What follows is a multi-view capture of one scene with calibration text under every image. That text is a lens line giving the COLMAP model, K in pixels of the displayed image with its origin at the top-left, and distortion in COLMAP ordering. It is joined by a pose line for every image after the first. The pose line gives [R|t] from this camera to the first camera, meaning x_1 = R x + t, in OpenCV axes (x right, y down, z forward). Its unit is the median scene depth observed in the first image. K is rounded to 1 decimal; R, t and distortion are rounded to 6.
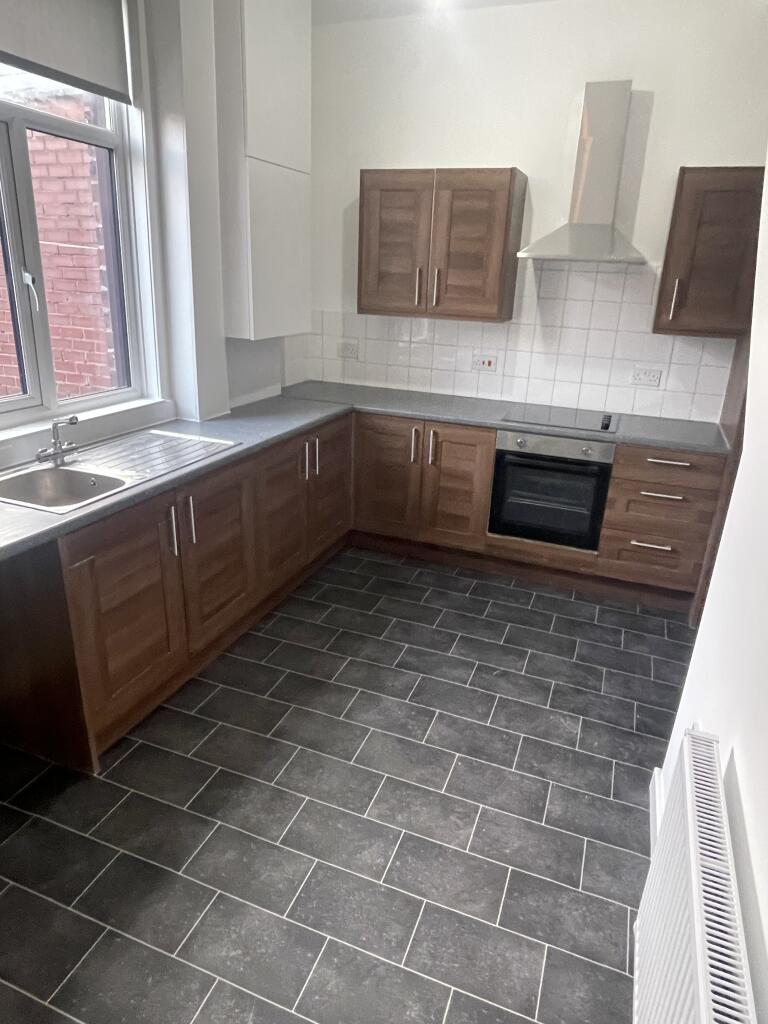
lens RADIAL K [[664.5, 0, 384.0], [0, 664.5, 512.0], [0, 0, 1]] dist [-0.002617, 0.005604]
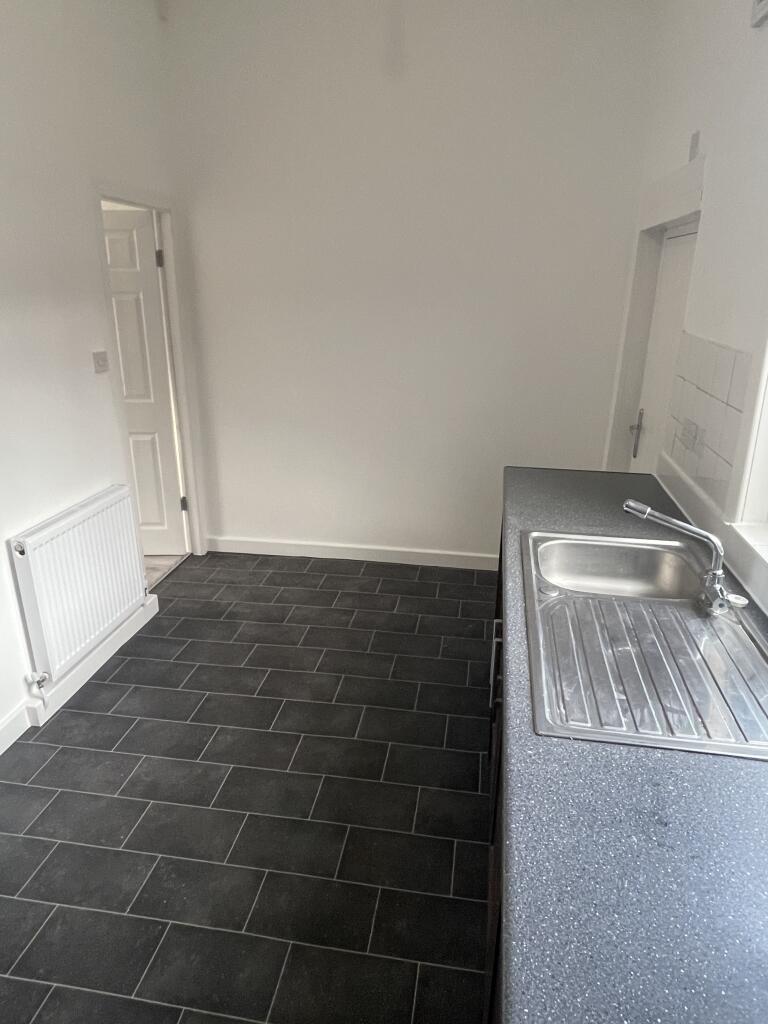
lens RADIAL K [[664.5, 0, 384.0], [0, 664.5, 512.0], [0, 0, 1]] dist [-0.002617, 0.005604]
pose [[-0.979789, 0.019476, -0.199084, -0.063494], [-0.110601, 0.776538, 0.620287, -0.584679], [0.166677, 0.629769, -0.758689, 1.608383]]
